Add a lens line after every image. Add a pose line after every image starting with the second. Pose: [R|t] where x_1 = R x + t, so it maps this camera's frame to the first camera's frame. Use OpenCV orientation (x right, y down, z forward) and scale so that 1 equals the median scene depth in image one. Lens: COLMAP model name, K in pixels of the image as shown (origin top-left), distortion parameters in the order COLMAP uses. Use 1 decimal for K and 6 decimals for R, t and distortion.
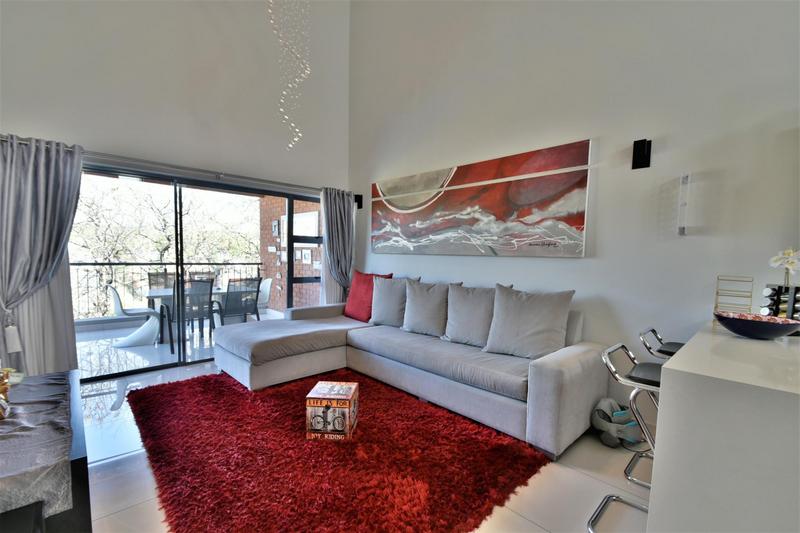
lens RADIAL K [[349.1, 0, 395.0], [0, 349.1, 277.4], [0, 0, 1]] dist [0.003692, -0.011414]
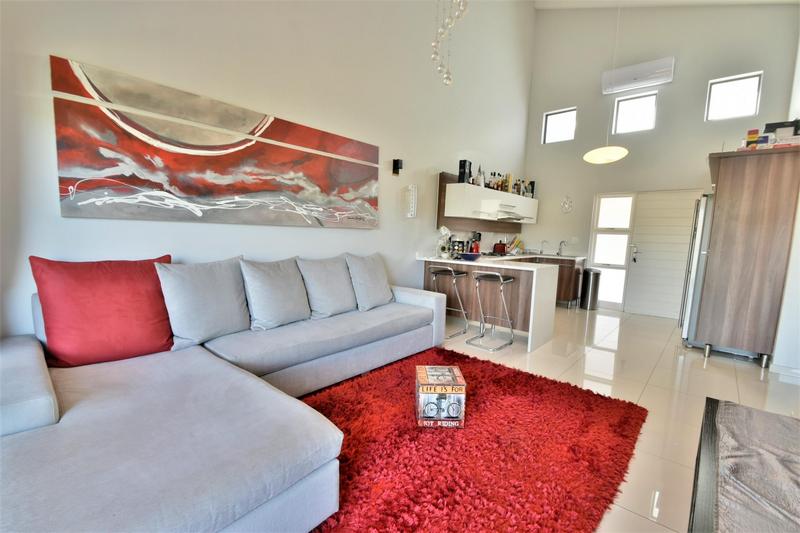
lens RADIAL K [[349.1, 0, 395.0], [0, 349.1, 277.4], [0, 0, 1]] dist [0.003692, -0.011414]
pose [[-0.075186, -0.148283, 0.986083, -0.873922], [0.035881, 0.987839, 0.151283, -0.070254], [-0.996524, 0.046756, -0.068951, 0.966994]]
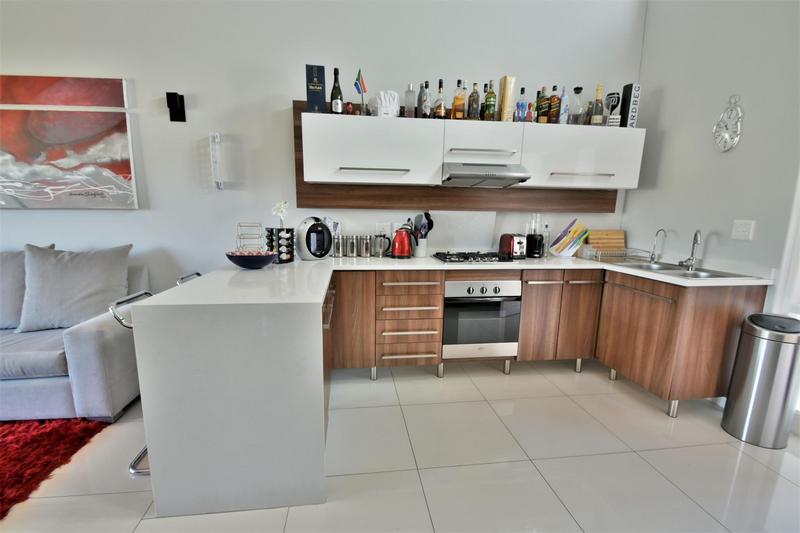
lens RADIAL K [[349.1, 0, 395.0], [0, 349.1, 277.4], [0, 0, 1]] dist [0.003692, -0.011414]
pose [[0.585517, -0.154339, 0.795832, 0.155626], [0.053472, 0.986924, 0.152057, 0.018365], [-0.808895, -0.046477, 0.586114, -0.128428]]
